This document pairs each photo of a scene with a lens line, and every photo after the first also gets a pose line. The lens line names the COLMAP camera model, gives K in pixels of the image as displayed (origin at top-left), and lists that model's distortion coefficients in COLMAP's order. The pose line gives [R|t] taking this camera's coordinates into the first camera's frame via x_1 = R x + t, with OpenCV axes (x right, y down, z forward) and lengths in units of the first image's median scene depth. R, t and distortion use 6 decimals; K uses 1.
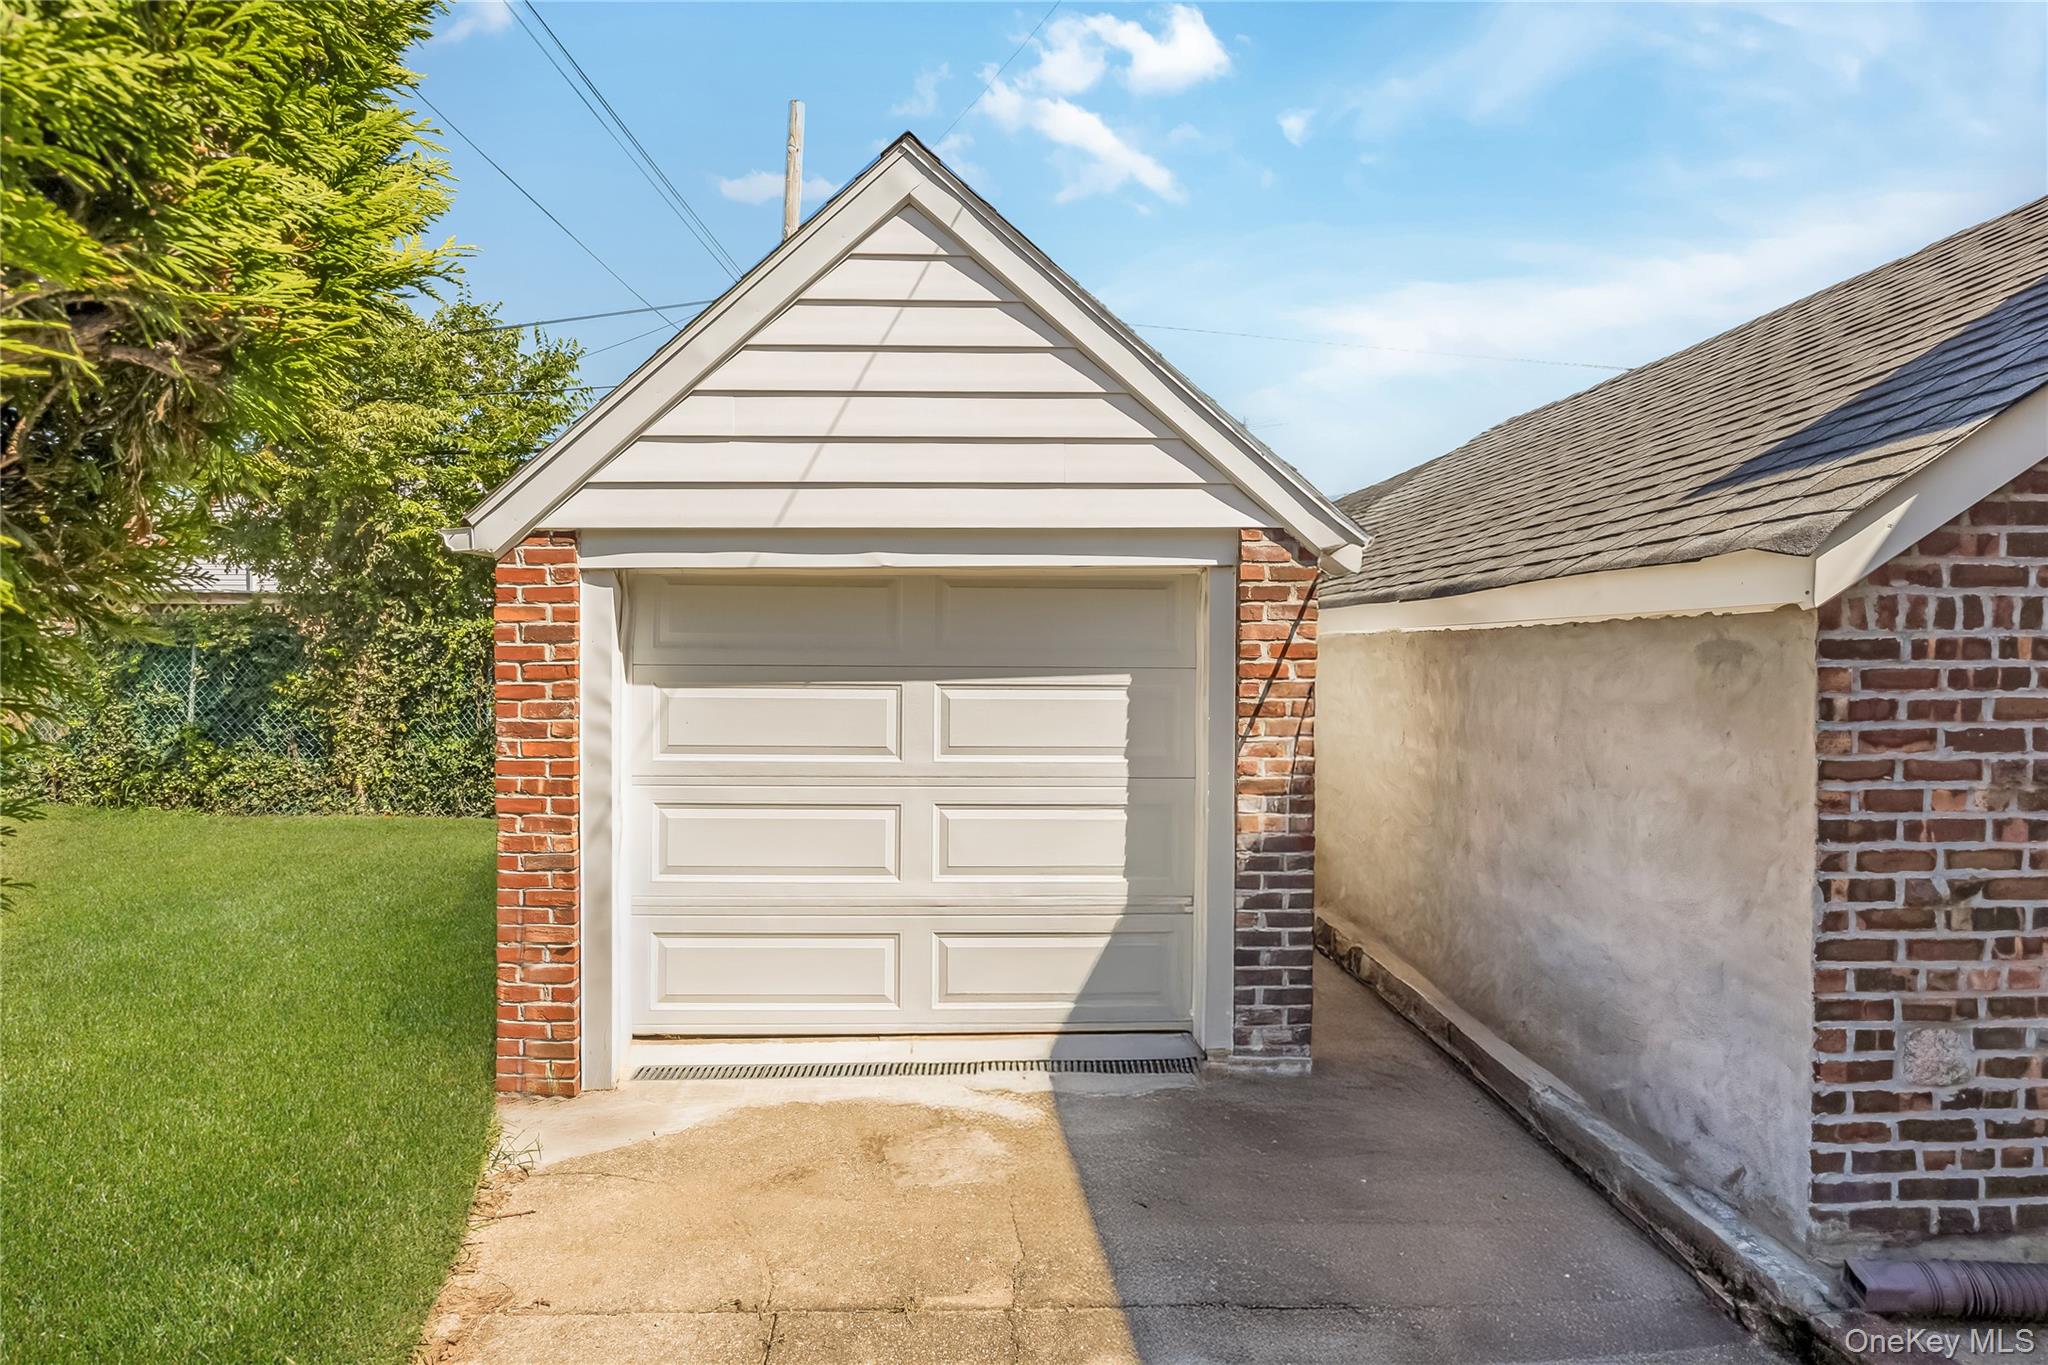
lens RADIAL K [[1017.1, 0, 1029.2], [0, 1017.1, 662.3], [0, 0, 1]] dist [0.005488, 0.000566]
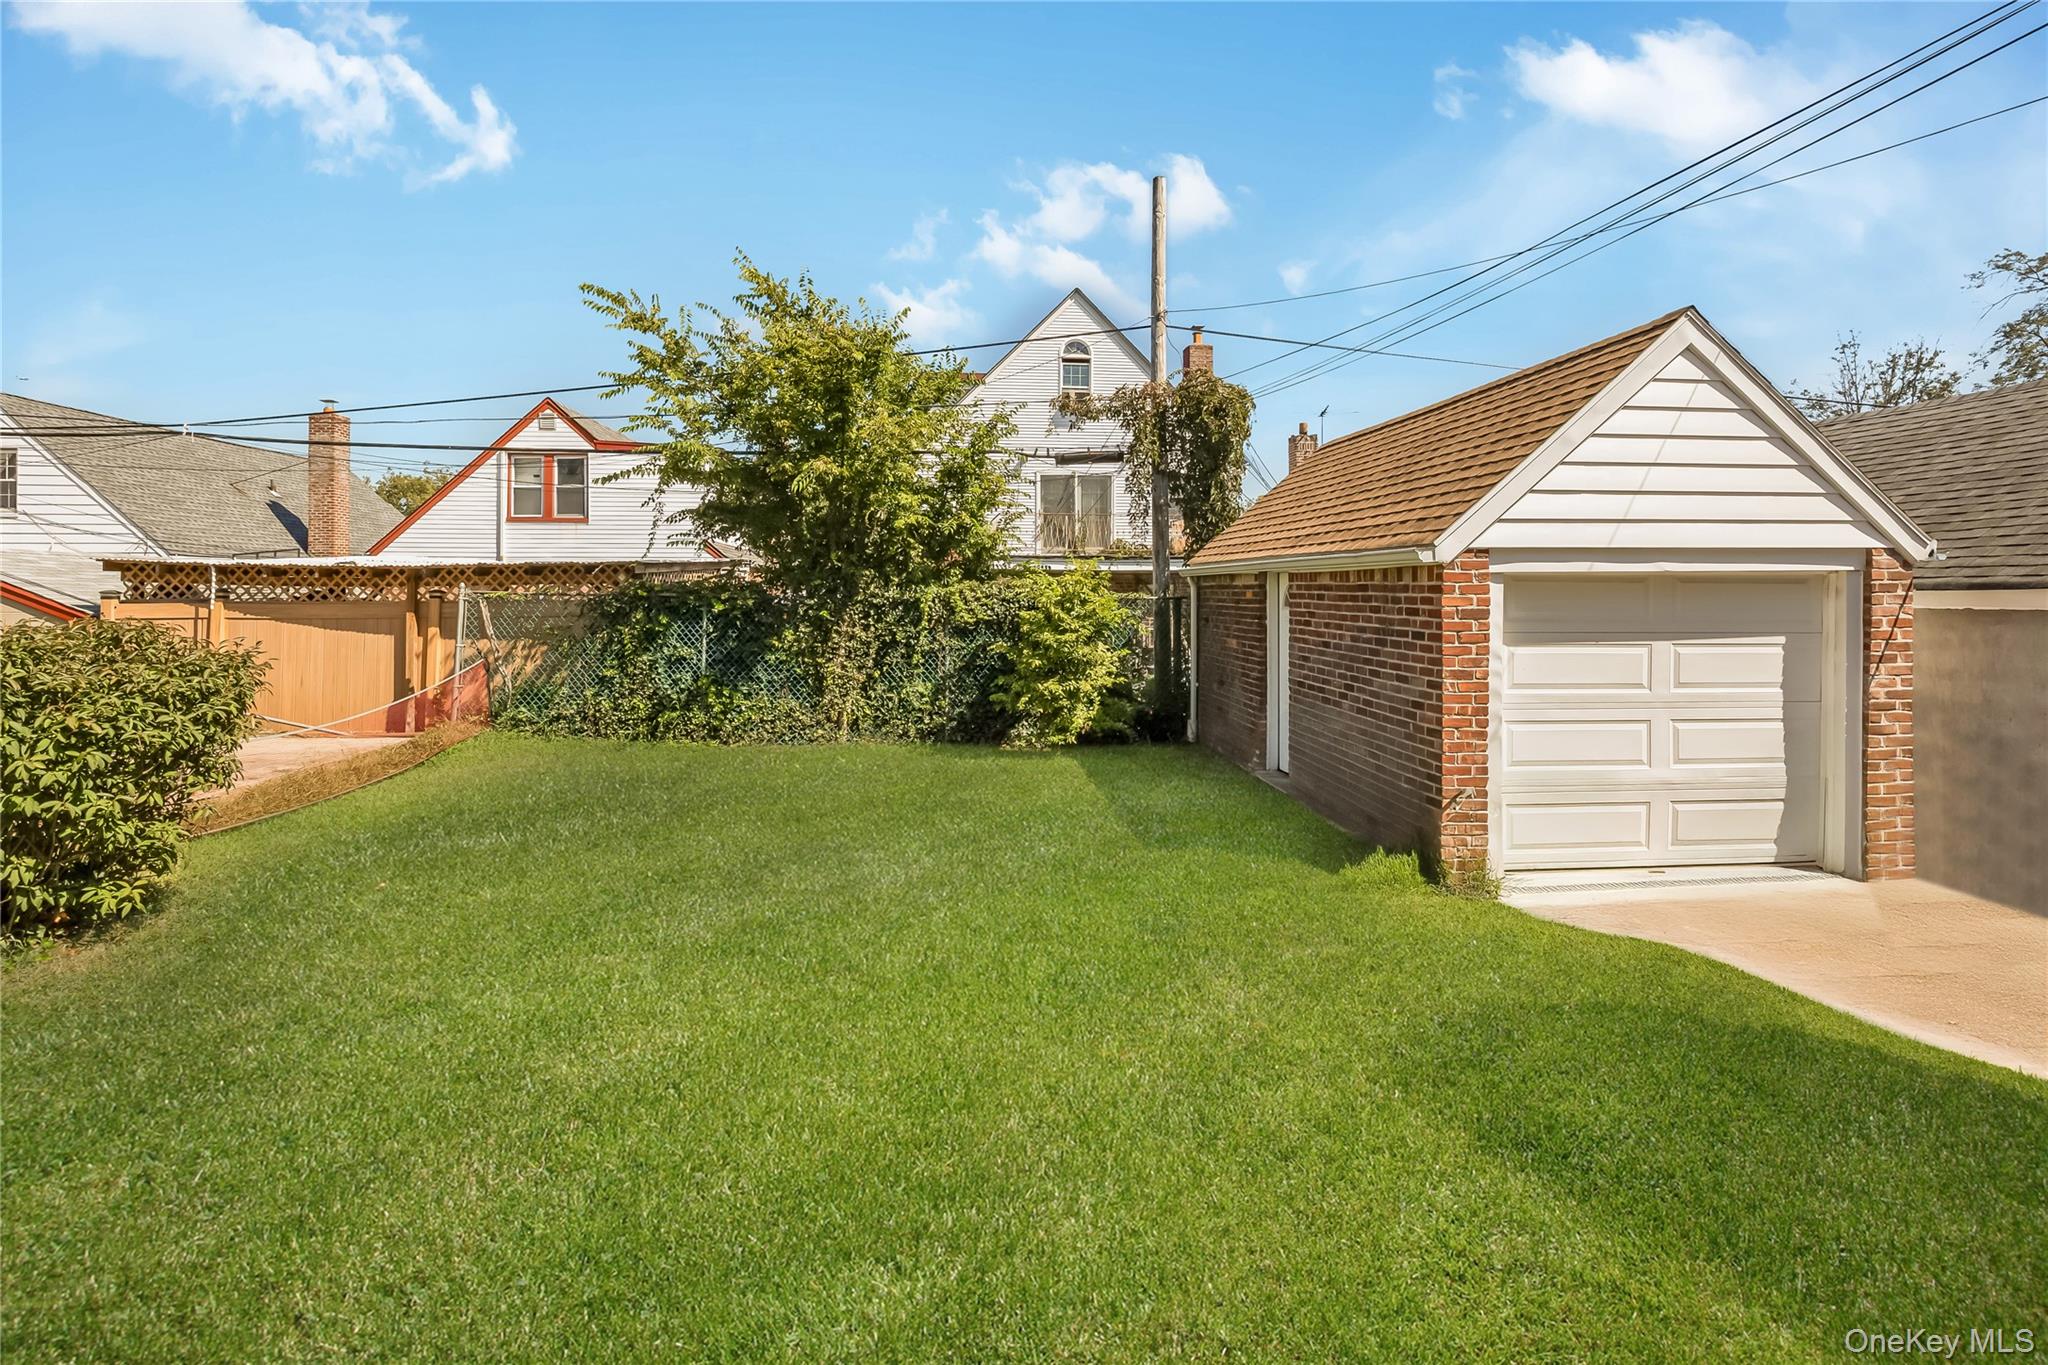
lens RADIAL K [[945.5, 0, 1024.4], [0, 945.5, 595.9], [0, 0, 1]] dist [-0.003810, 0.000115]
pose [[0.997069, -0.001973, 0.076482, -1.215444], [0.002913, 0.999921, -0.012188, -0.038077], [-0.076452, 0.012375, 0.996996, -0.391801]]
